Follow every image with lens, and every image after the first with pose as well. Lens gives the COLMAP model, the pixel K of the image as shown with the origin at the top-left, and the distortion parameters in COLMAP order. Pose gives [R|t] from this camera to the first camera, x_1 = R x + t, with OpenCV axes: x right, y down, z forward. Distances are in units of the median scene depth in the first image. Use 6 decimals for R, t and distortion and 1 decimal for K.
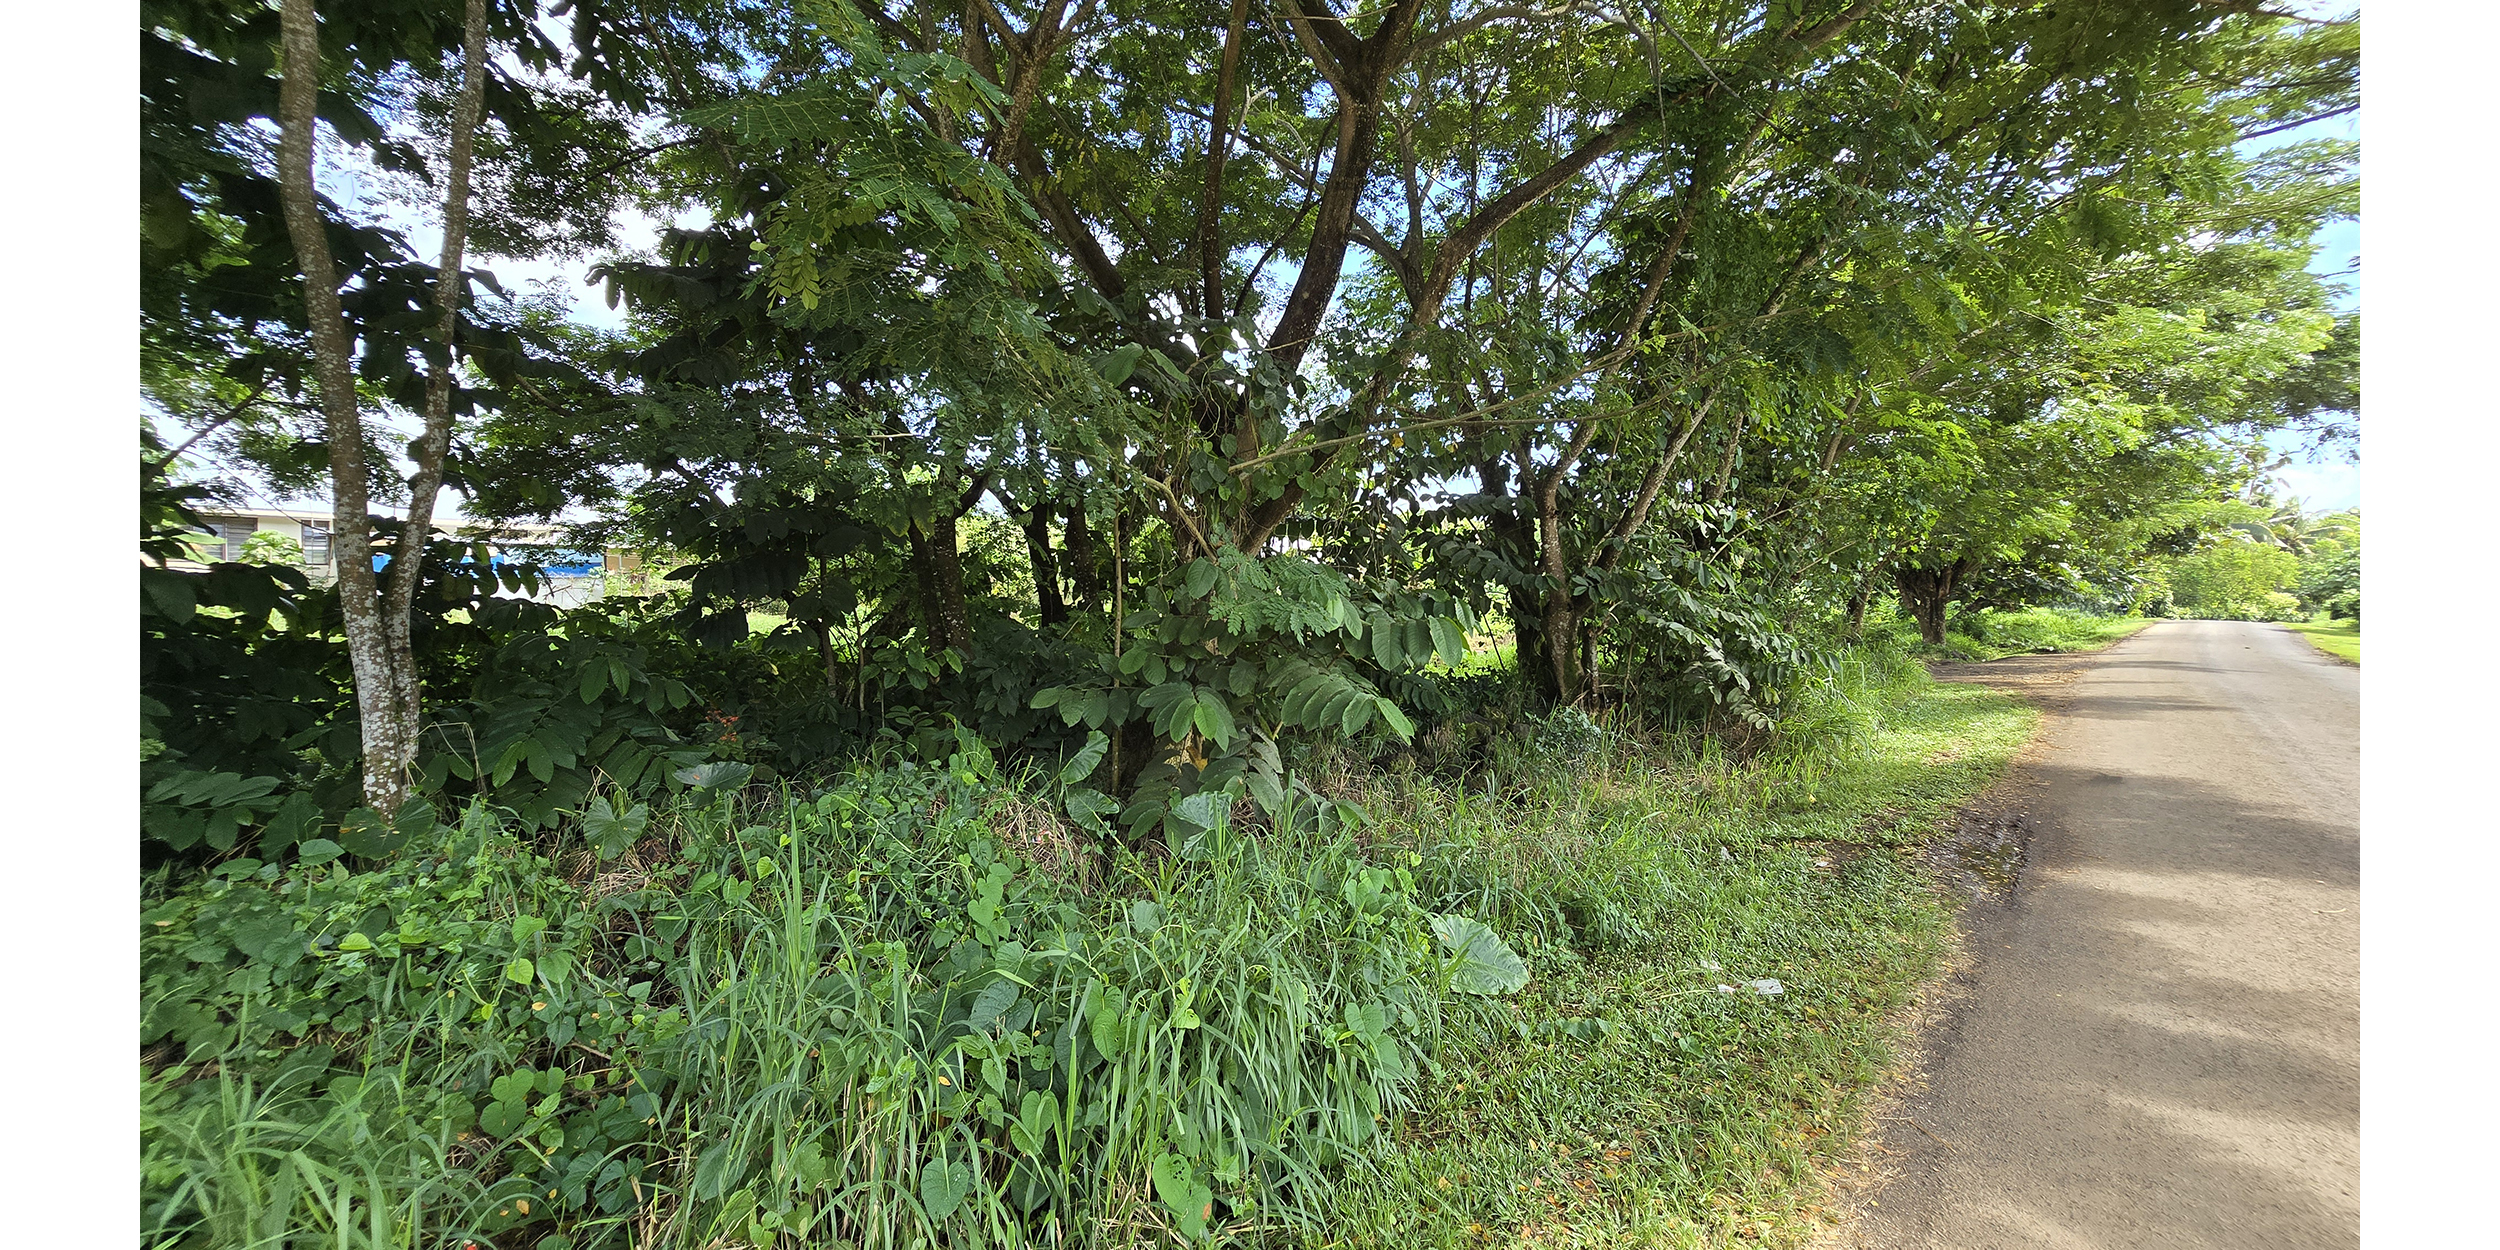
lens RADIAL K [[905.9, 0, 1250.6], [0, 905.9, 627.4], [0, 0, 1]] dist [-0.000272, 0.000128]
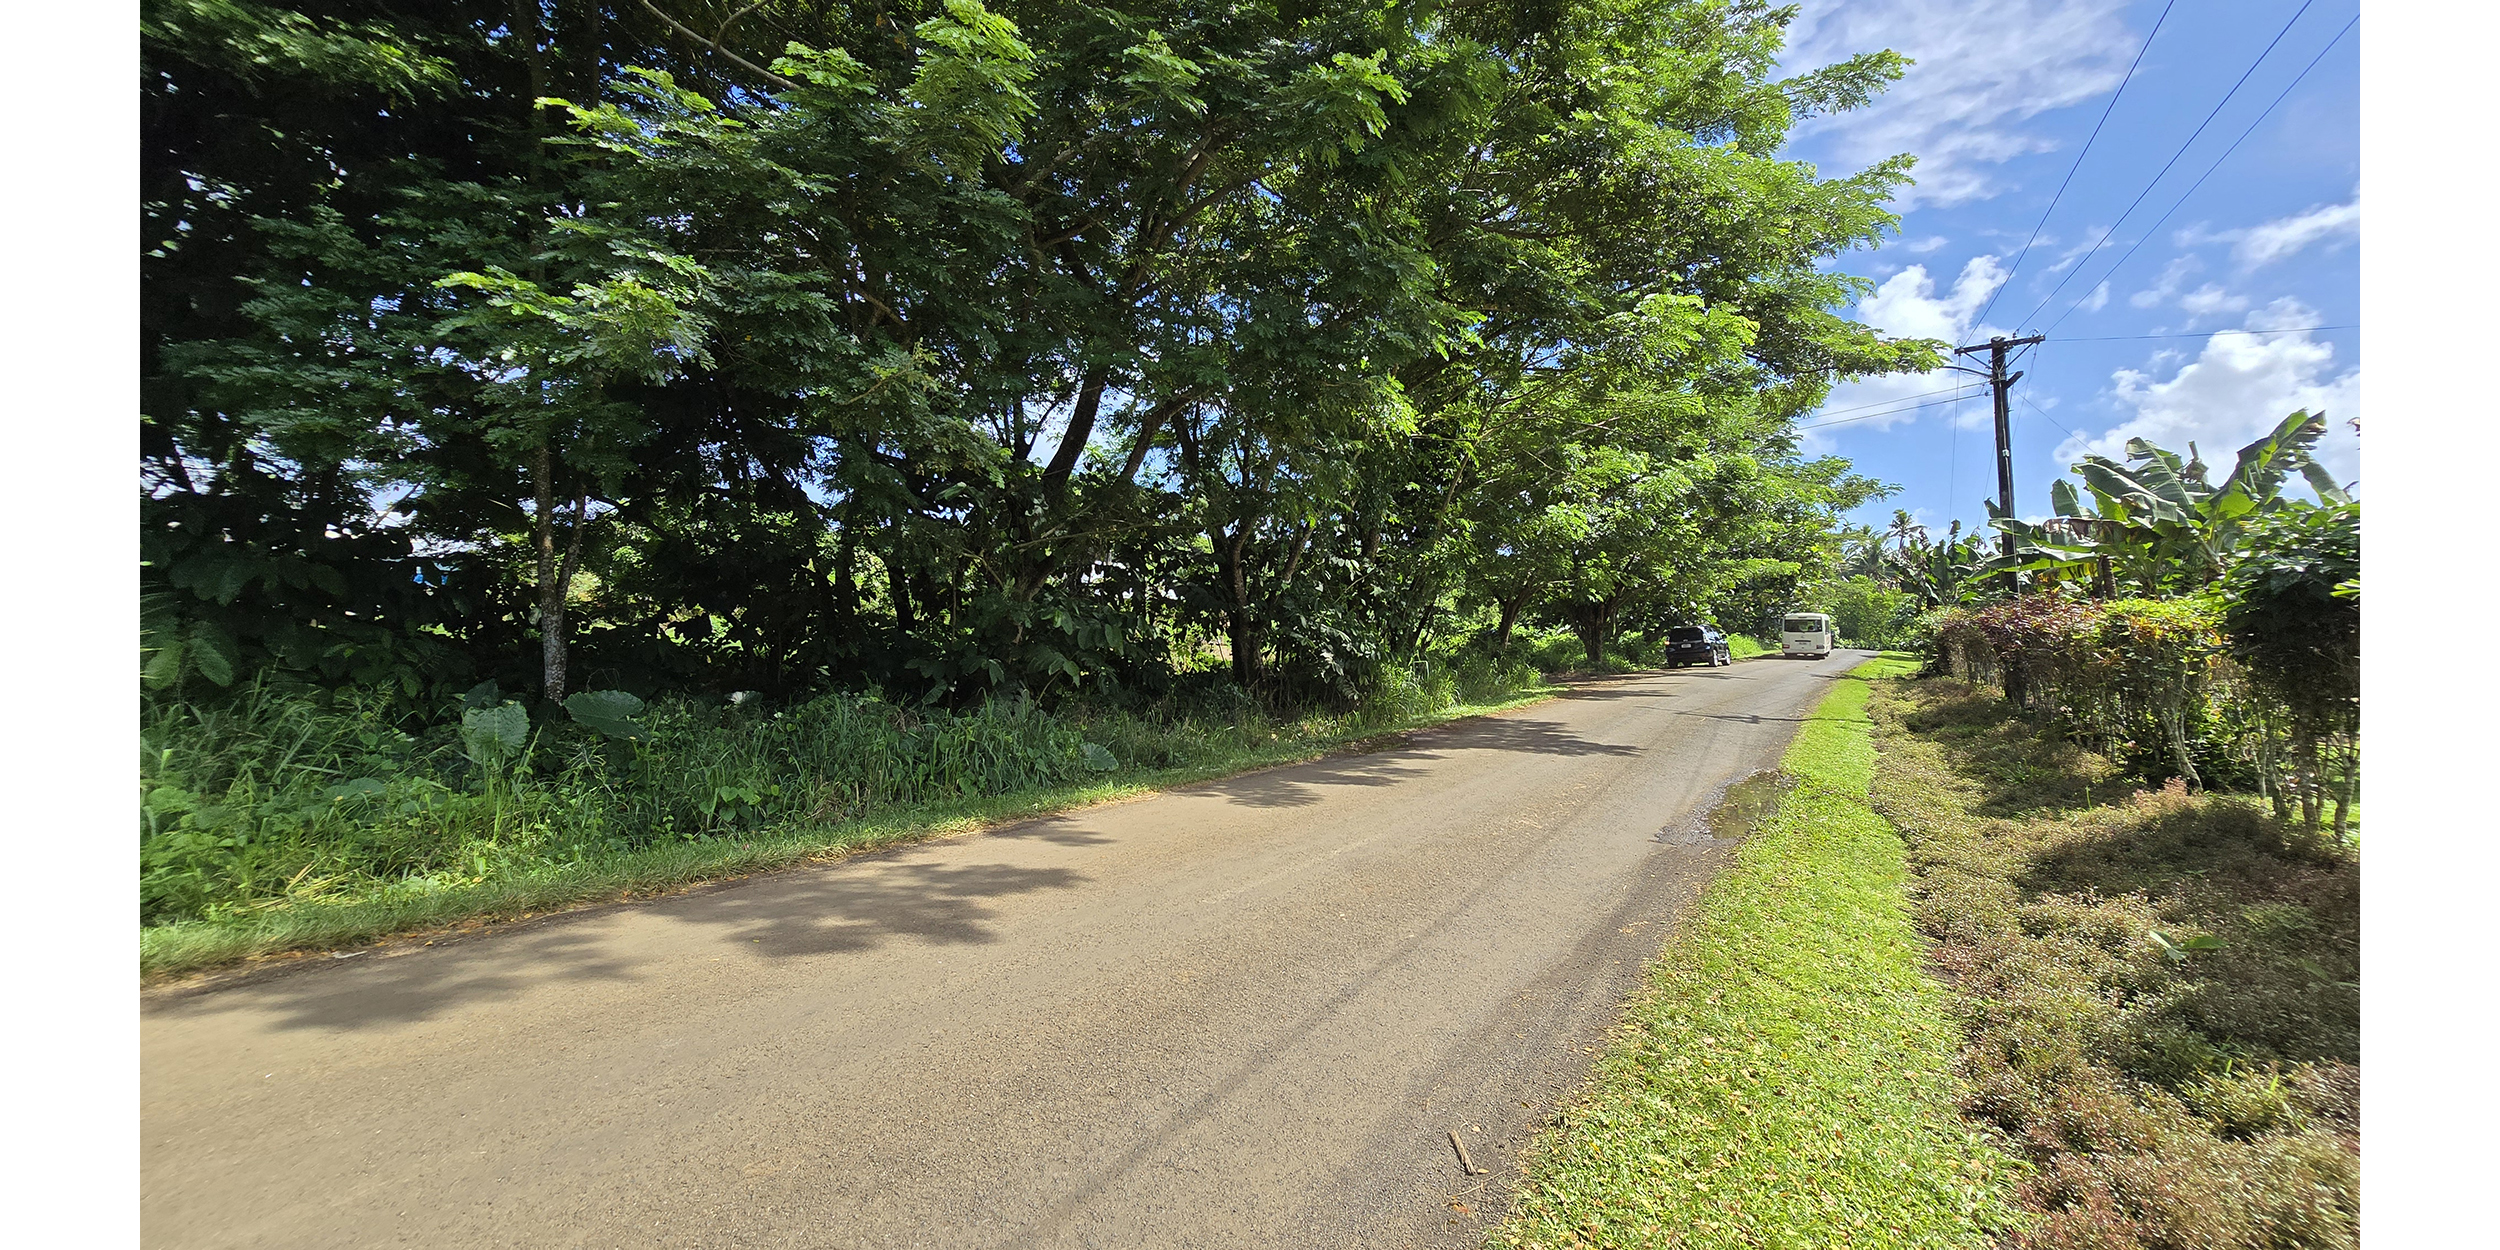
lens RADIAL K [[905.9, 0, 1250.6], [0, 905.9, 627.4], [0, 0, 1]] dist [-0.000272, 0.000128]
pose [[0.984278, 0.019856, 0.175506, 0.096757], [-0.015888, 0.999586, -0.023988, 0.023714], [-0.175909, 0.020823, 0.984186, -0.699318]]
